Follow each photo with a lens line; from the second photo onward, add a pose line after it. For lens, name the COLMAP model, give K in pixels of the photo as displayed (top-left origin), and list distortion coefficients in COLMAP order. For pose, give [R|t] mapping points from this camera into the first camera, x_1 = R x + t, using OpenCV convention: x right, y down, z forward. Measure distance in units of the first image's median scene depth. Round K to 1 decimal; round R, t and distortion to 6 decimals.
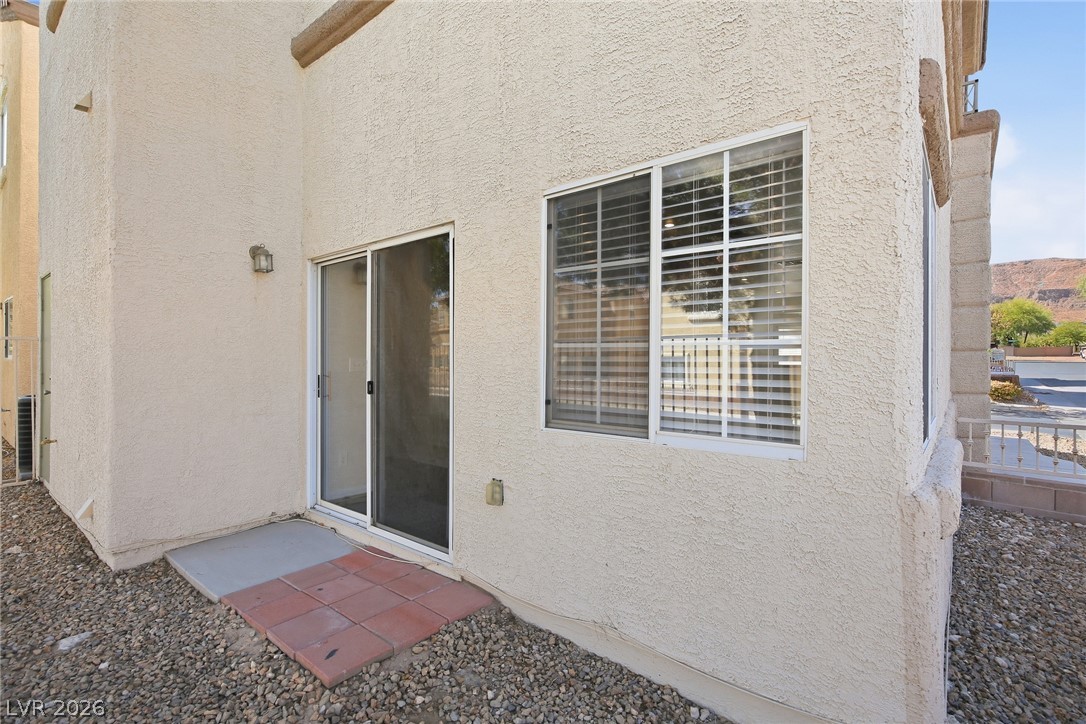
lens RADIAL K [[500.7, 0, 550.9], [0, 500.7, 355.6], [0, 0, 1]] dist [0.002731, 0.000415]
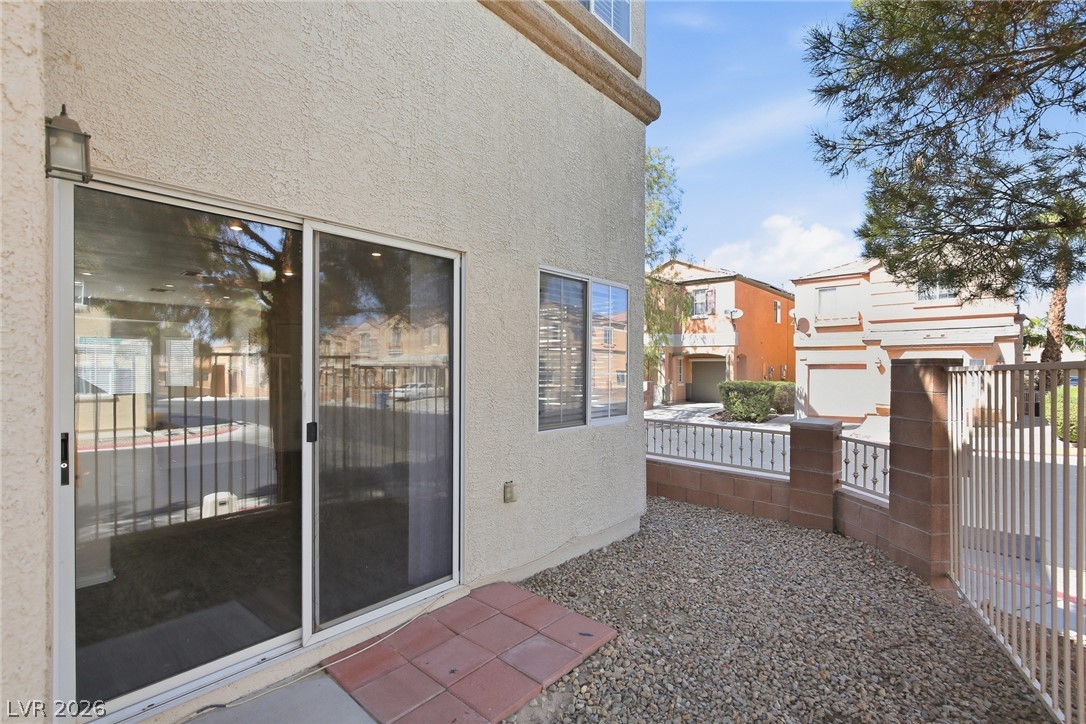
lens RADIAL K [[500.7, 0, 549.5], [0, 500.7, 369.5], [0, 0, 1]] dist [0.002731, 0.000415]
pose [[0.037145, -0.000865, 0.999310, -1.330023], [-0.010209, 0.999947, 0.001245, -0.031865], [-0.999258, -0.010248, 0.037134, 0.852802]]
